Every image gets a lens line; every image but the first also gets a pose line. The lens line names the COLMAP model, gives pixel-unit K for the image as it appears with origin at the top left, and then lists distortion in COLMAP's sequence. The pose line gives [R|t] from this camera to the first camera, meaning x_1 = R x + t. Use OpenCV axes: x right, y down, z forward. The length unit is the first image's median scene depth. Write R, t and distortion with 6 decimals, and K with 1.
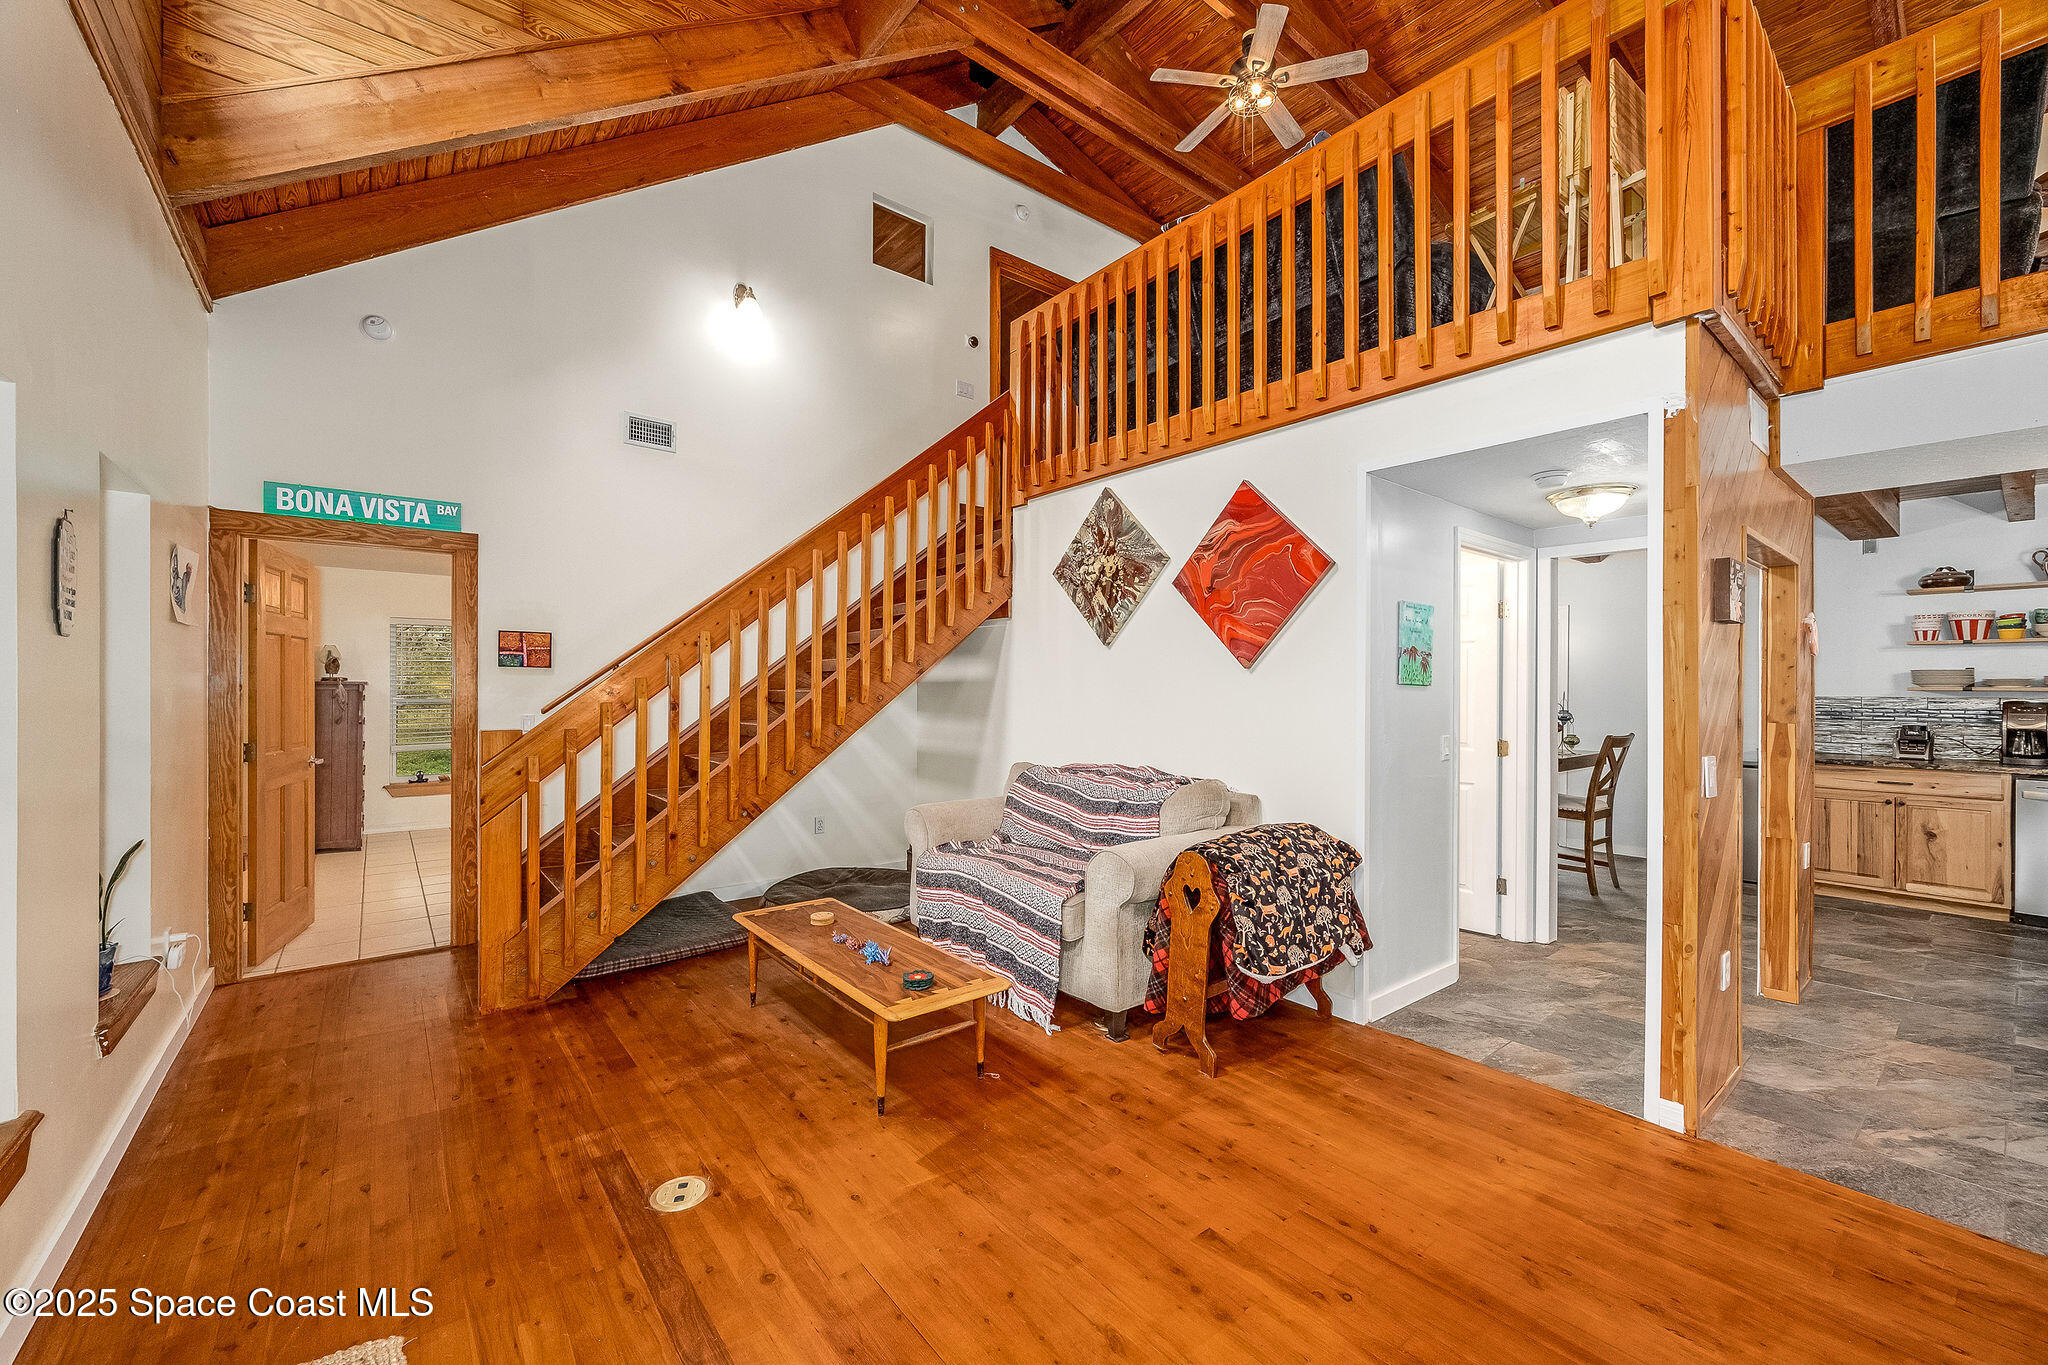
lens RADIAL K [[813.4, 0, 1016.3], [0, 813.4, 684.2], [0, 0, 1]] dist [-0.001495, 0.000086]
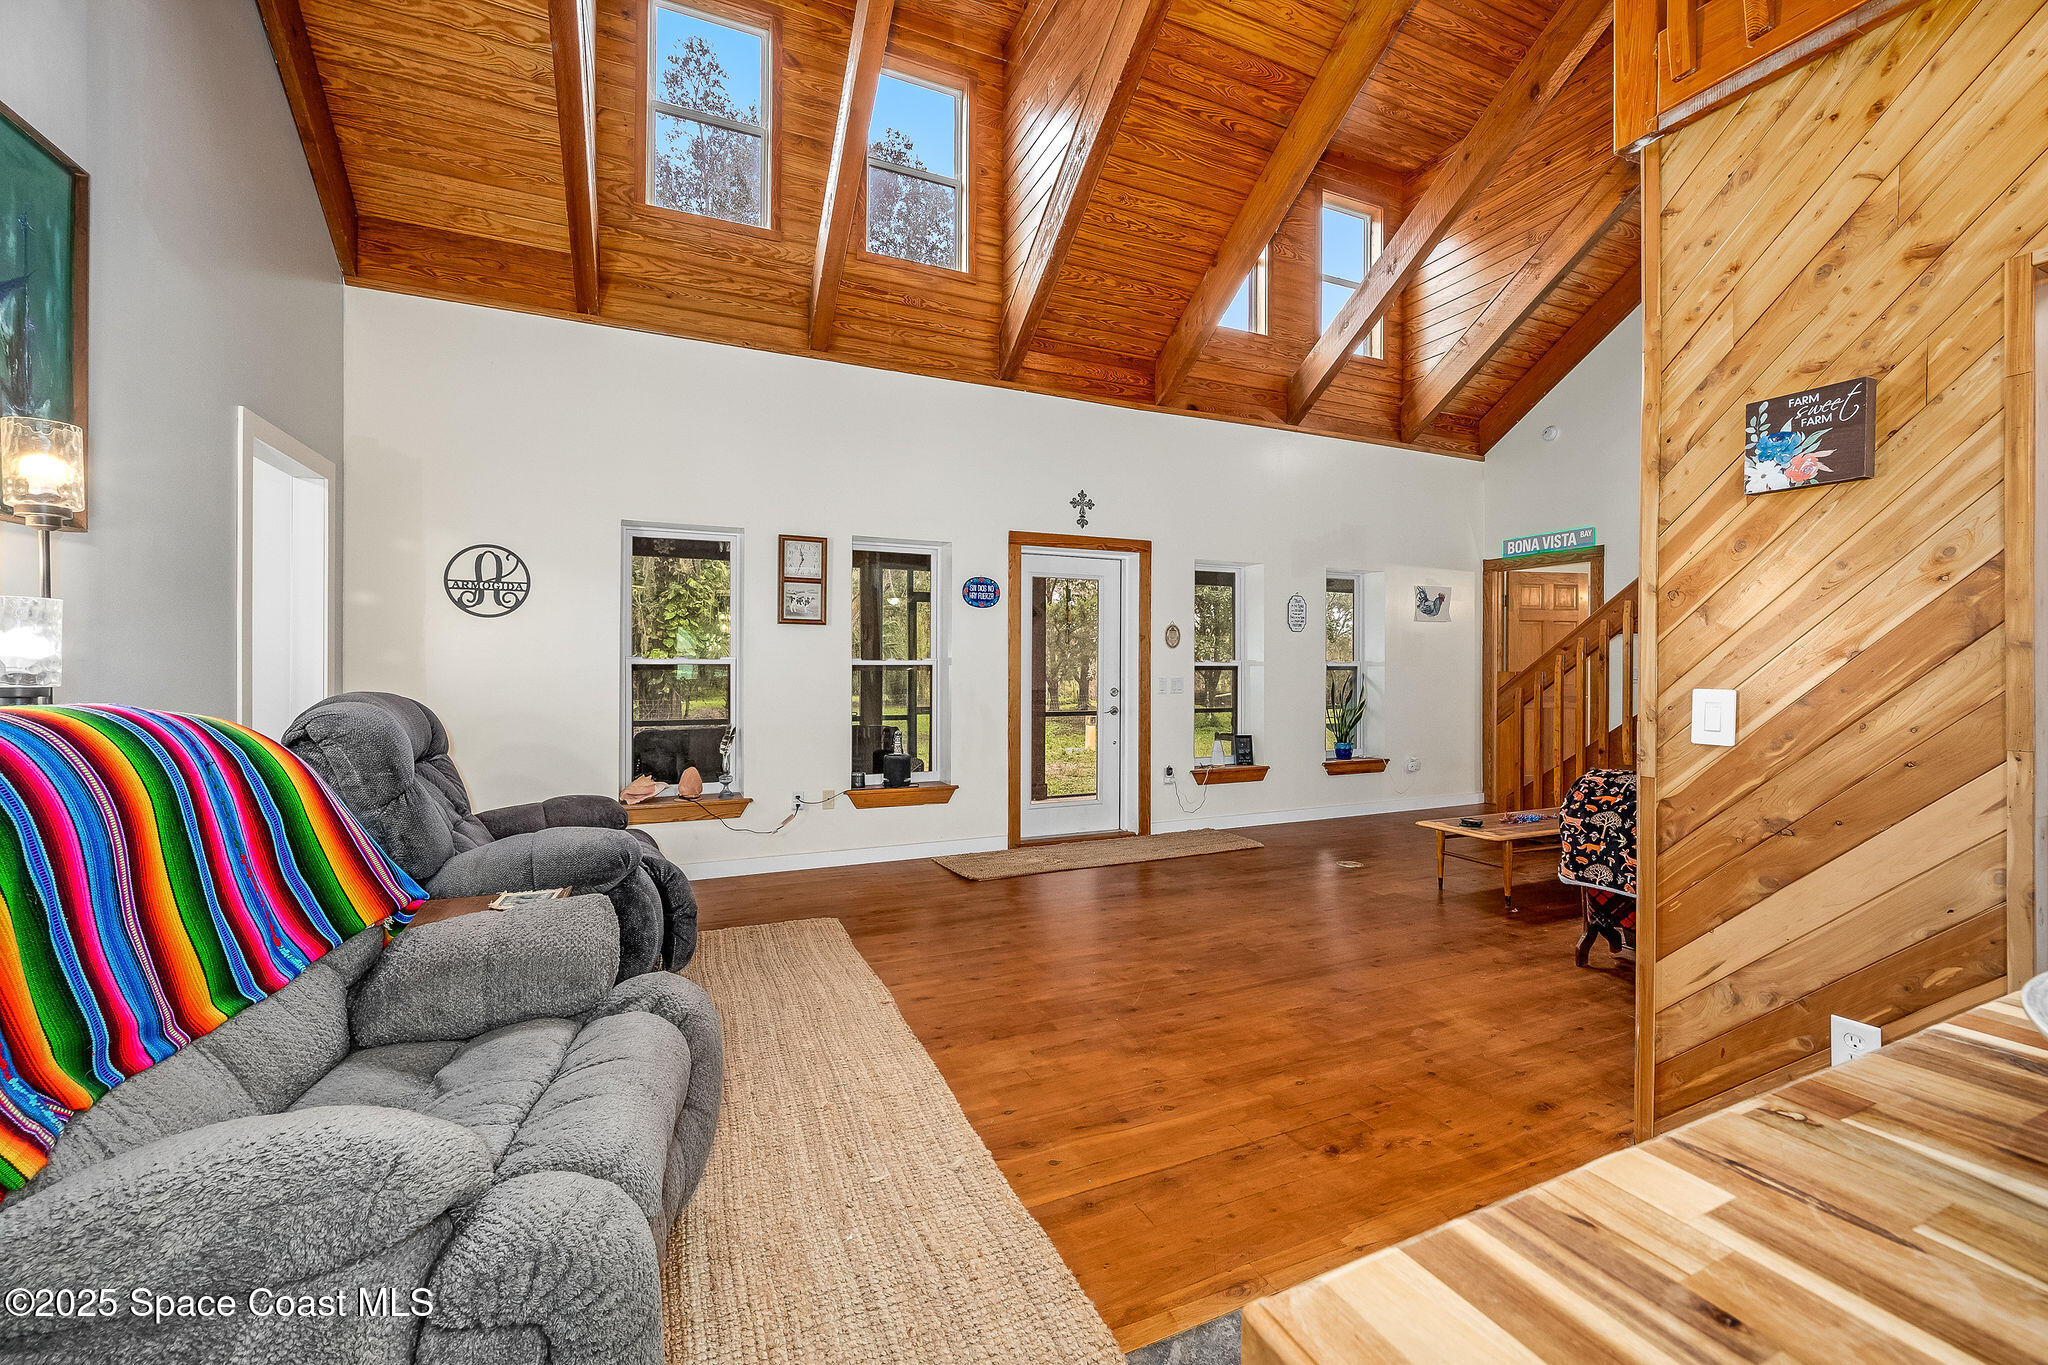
lens RADIAL K [[813.4, 0, 1022.8], [0, 813.4, 664.1], [0, 0, 1]] dist [-0.001495, 0.000086]
pose [[-0.249079, -0.006864, -0.968459, 1.236895], [-0.000543, 0.999976, -0.006948, 0.051202], [0.968483, -0.001205, -0.249076, 0.417474]]
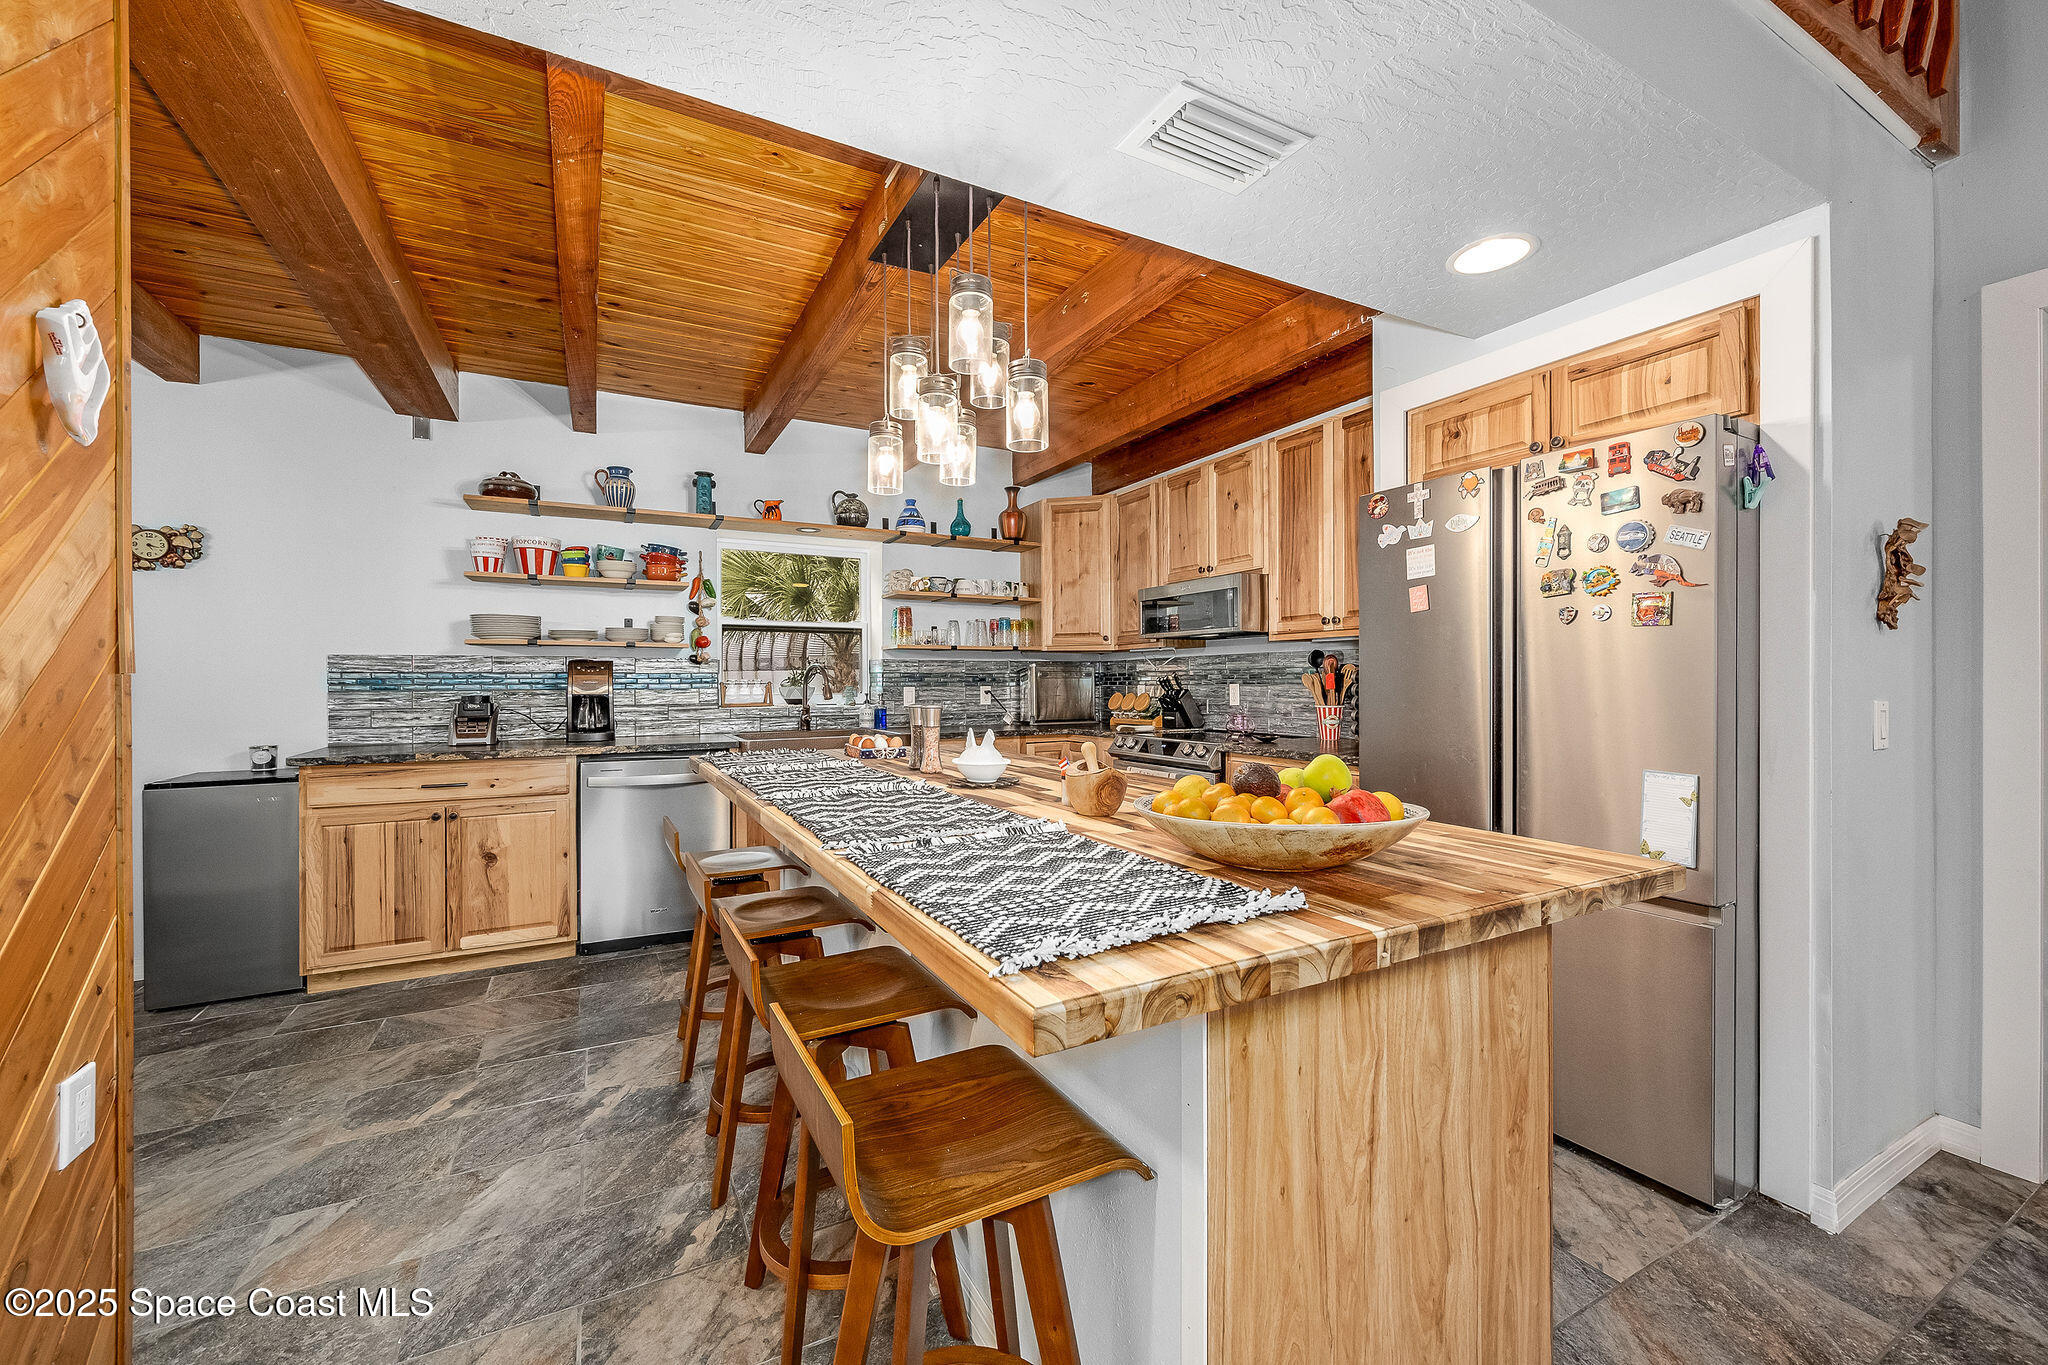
lens RADIAL K [[813.4, 0, 1021.1], [0, 813.4, 679.3], [0, 0, 1]] dist [-0.001495, 0.000086]
pose [[0.186439, -0.006273, 0.982446, 0.767603], [0.001776, 0.999980, 0.006048, 0.050107], [-0.982465, 0.000617, 0.186447, 0.620370]]
